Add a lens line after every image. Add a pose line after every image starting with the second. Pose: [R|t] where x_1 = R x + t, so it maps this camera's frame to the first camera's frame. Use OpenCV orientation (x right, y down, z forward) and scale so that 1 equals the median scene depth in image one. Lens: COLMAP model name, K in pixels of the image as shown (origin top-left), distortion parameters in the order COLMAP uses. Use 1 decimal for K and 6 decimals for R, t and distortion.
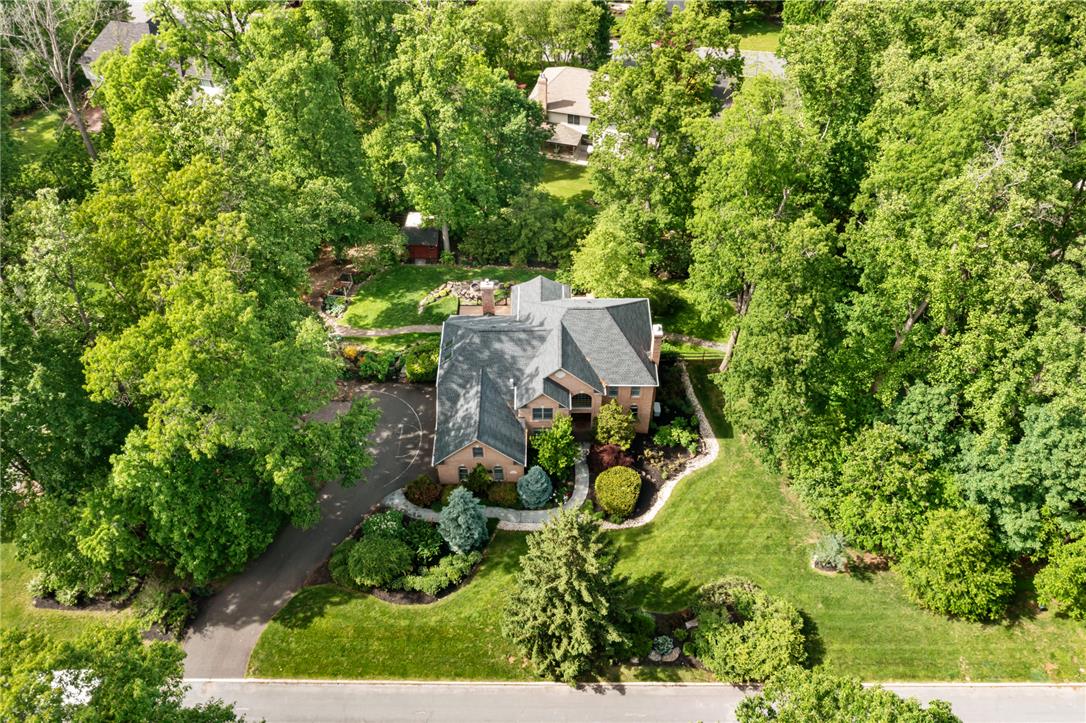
lens RADIAL K [[862.5, 0, 543.0], [0, 862.5, 361.5], [0, 0, 1]] dist [-0.000260, 0.000066]
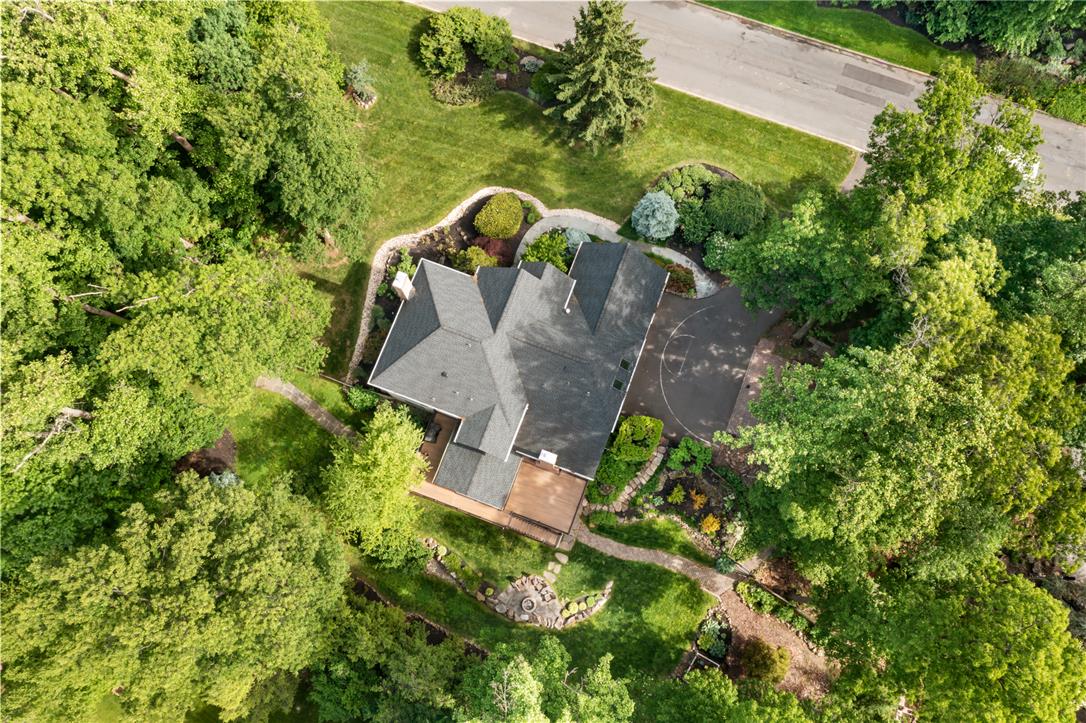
lens RADIAL K [[862.5, 0, 543.0], [0, 862.5, 361.5], [0, 0, 1]] dist [-0.000260, 0.000066]
pose [[-0.935208, -0.339958, 0.099064, -0.121251], [0.273824, -0.516938, 0.811046, -0.756241], [-0.224512, 0.785623, 0.576534, 0.516950]]
